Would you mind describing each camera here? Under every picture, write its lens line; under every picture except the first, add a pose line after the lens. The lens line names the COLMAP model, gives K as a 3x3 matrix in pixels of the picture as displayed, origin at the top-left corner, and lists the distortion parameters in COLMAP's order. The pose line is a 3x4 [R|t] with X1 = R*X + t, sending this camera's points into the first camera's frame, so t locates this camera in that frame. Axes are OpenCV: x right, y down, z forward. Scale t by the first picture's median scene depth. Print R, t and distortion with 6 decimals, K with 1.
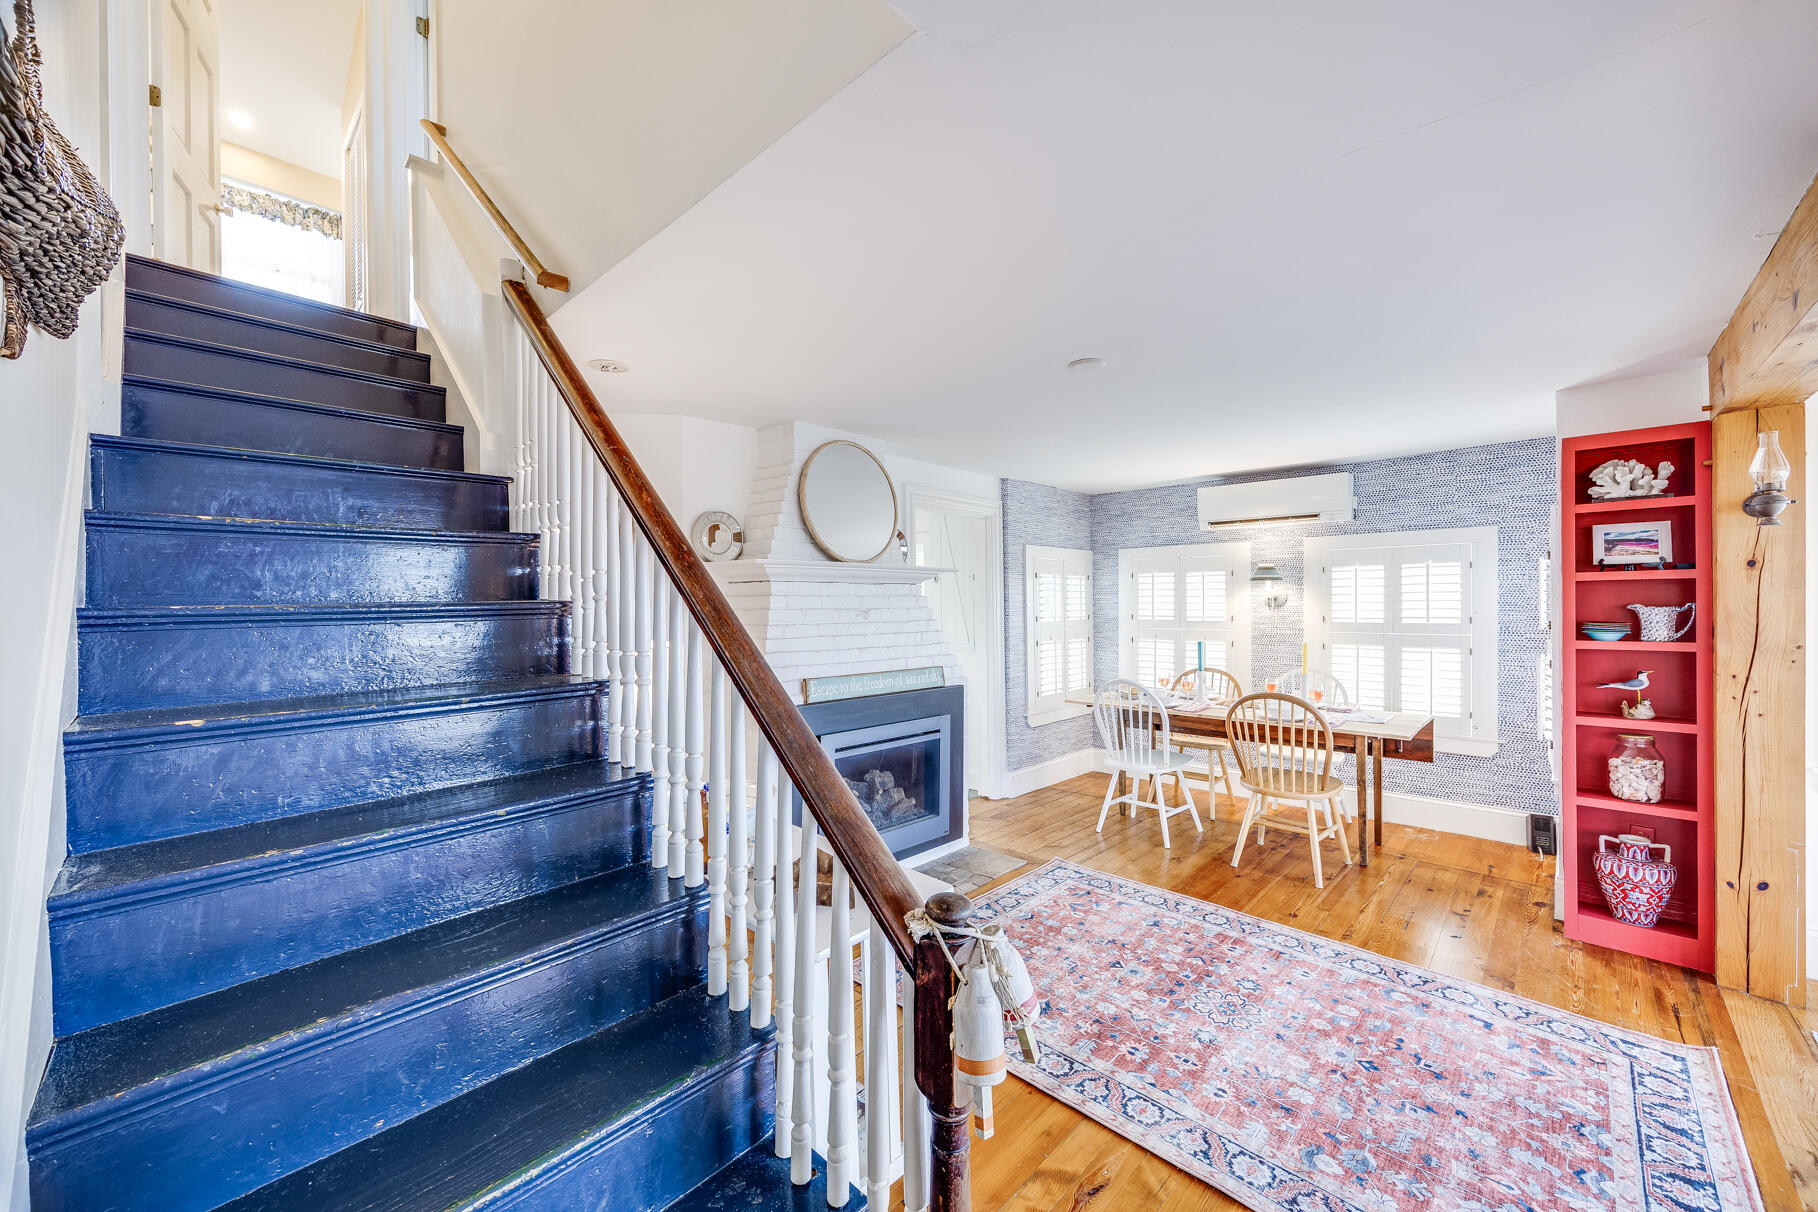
lens RADIAL K [[697.2, 0, 909.1], [0, 697.2, 607.7], [0, 0, 1]] dist [0.002584, 0.000191]
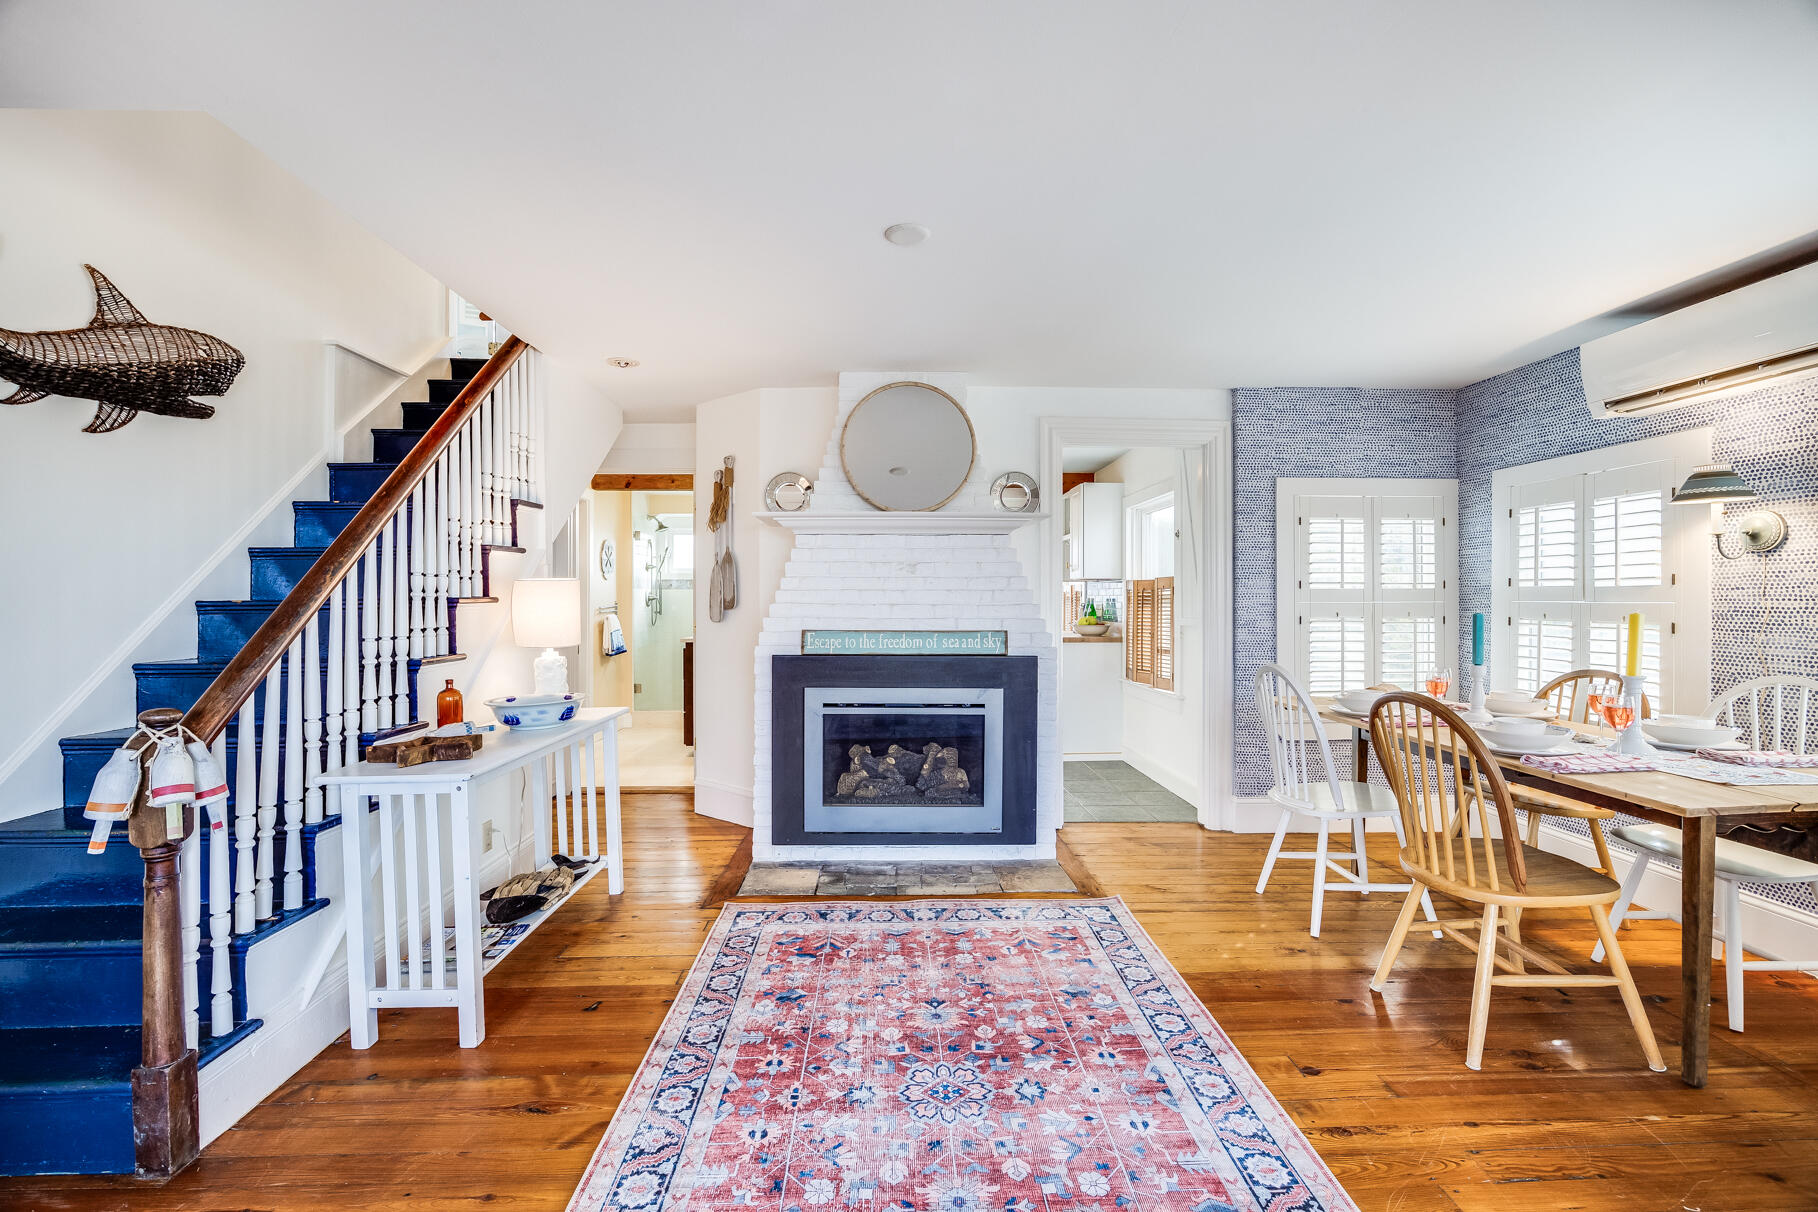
lens RADIAL K [[776.3, 0, 907.3], [0, 776.3, 600.6], [0, 0, 1]] dist [-0.014882, 0.000642]
pose [[0.713237, 0.007969, -0.700878, 0.516939], [-0.009037, 0.999957, 0.002172, 0.039531], [0.700865, 0.004785, 0.713278, 0.218844]]
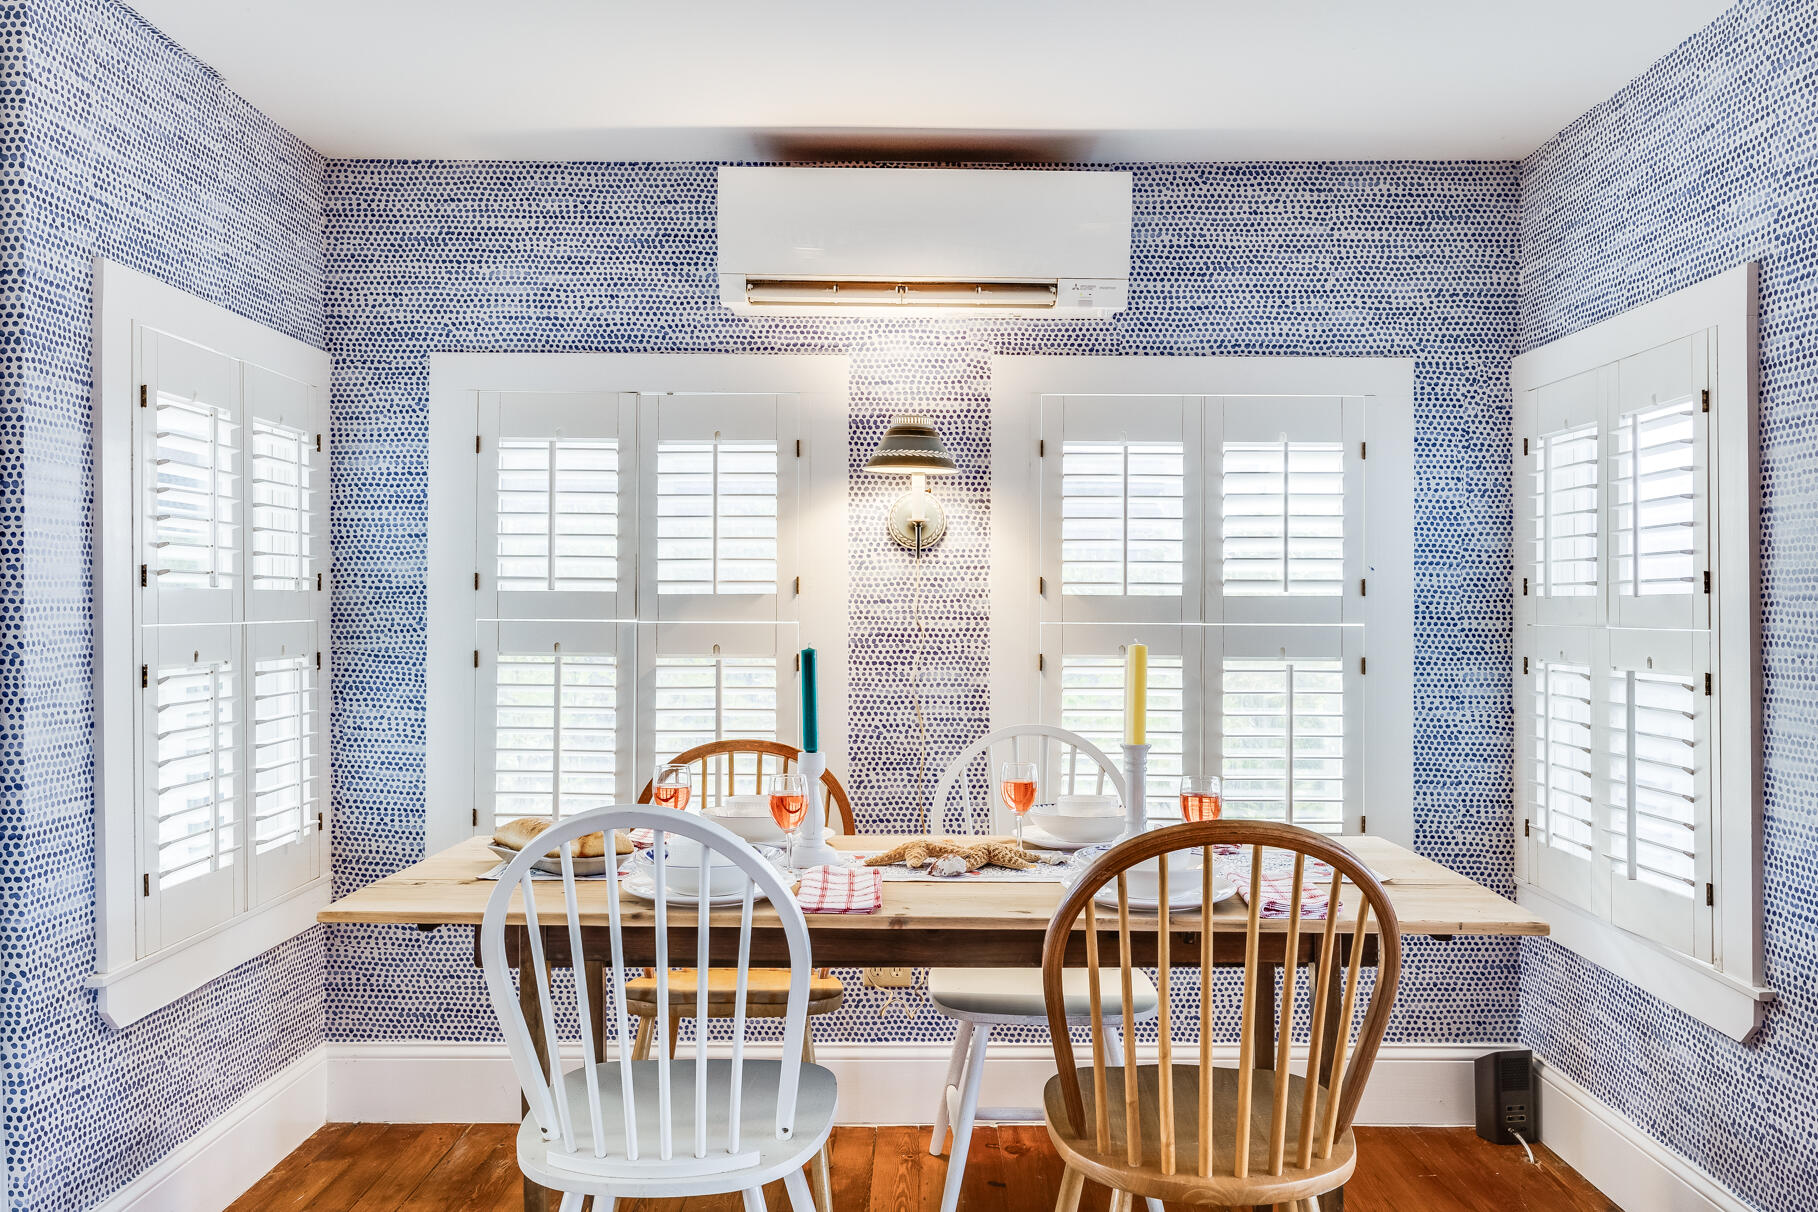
lens RADIAL K [[1437.7, 0, 896.3], [0, 1437.7, 603.6], [0, 0, 1]] dist [-0.013786, 0.006255]
pose [[0.728085, 0.013216, 0.685360, 0.038346], [-0.005766, 0.999897, -0.013156, 0.036800], [-0.685463, 0.005627, 0.728086, 0.538851]]
